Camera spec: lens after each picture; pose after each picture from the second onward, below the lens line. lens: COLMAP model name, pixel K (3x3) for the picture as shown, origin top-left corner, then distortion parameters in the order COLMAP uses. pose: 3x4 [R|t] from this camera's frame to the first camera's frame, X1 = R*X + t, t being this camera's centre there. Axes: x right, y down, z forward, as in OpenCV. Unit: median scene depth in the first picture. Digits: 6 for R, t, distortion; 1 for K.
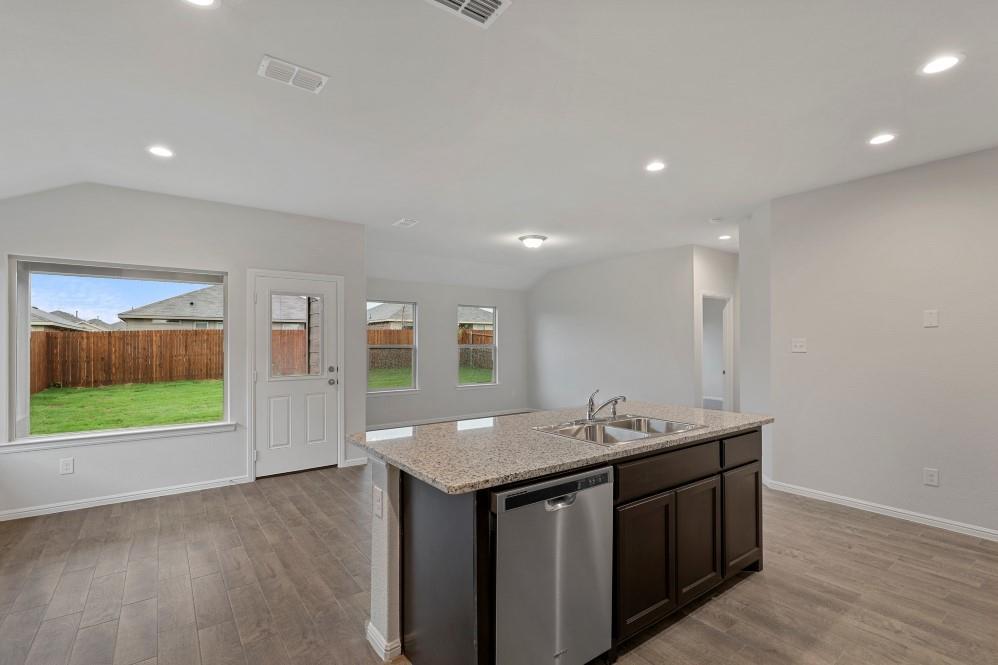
lens RADIAL K [[460.5, 0, 502.1], [0, 460.5, 338.6], [0, 0, 1]] dist [-0.000483, -0.000112]
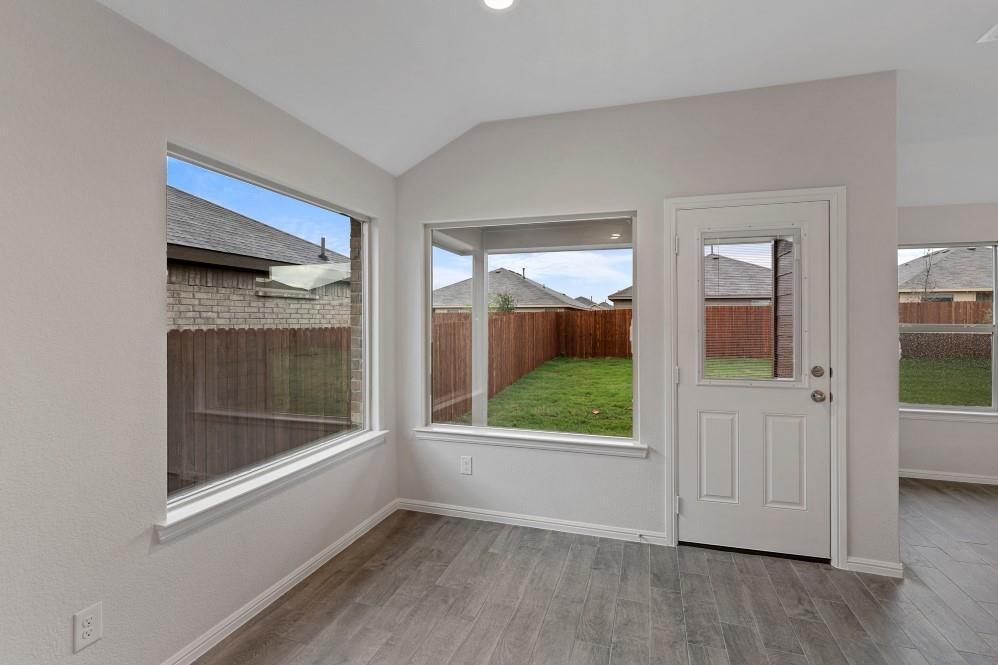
lens RADIAL K [[473.4, 0, 501.0], [0, 473.4, 321.5], [0, 0, 1]] dist [-0.002607, -0.000198]
pose [[0.593430, 0.003516, -0.804878, -0.153204], [0.004666, 0.999959, 0.007809, 0.004408], [0.804872, -0.008389, 0.593389, 0.395939]]
